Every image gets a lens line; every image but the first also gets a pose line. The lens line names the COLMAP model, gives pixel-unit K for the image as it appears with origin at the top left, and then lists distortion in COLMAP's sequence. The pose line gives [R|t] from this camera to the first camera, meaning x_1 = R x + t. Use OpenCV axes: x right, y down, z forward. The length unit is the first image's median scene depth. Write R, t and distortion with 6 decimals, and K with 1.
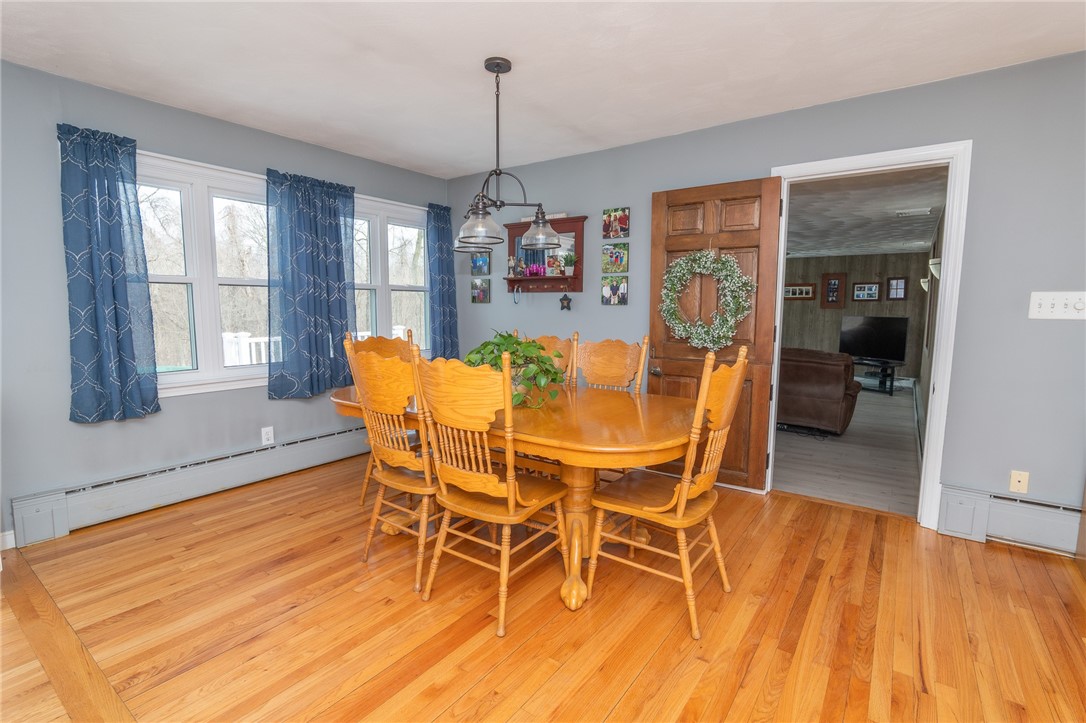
lens RADIAL K [[504.0, 0, 544.7], [0, 504.0, 368.1], [0, 0, 1]] dist [-0.022021, 0.004672]
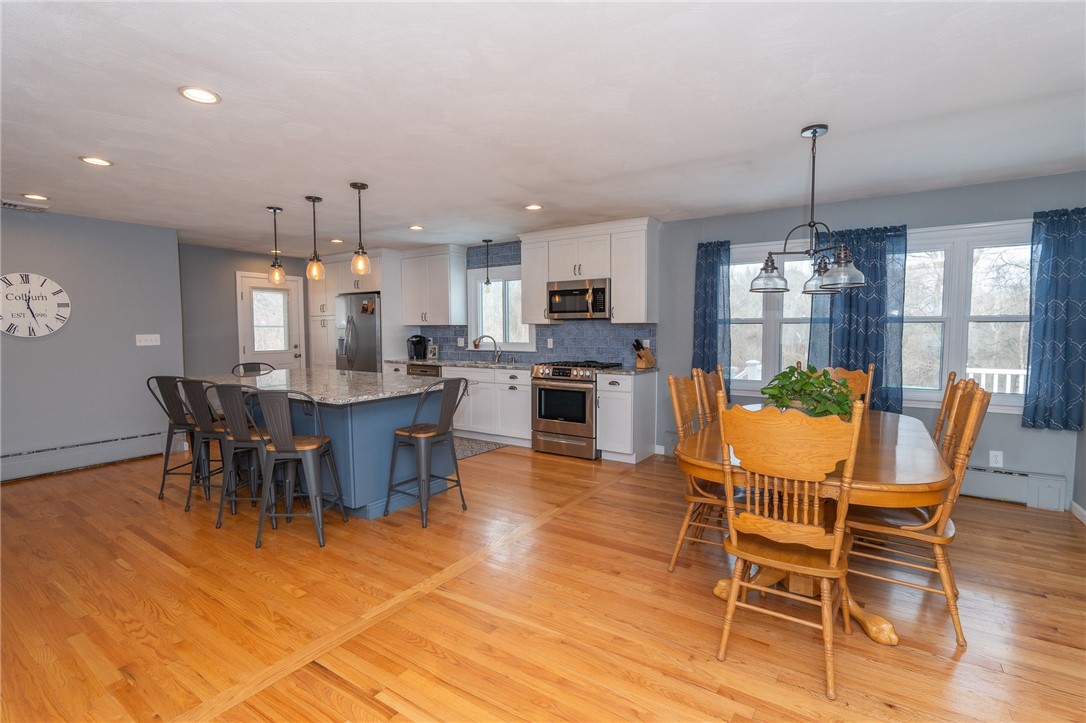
lens RADIAL K [[504.0, 0, 538.9], [0, 504.0, 359.1], [0, 0, 1]] dist [-0.022021, 0.004672]
pose [[0.026593, 0.053898, -0.998192, 0.694300], [-0.117668, 0.991772, 0.050416, -0.053472], [0.992697, 0.116114, 0.032716, 0.268107]]
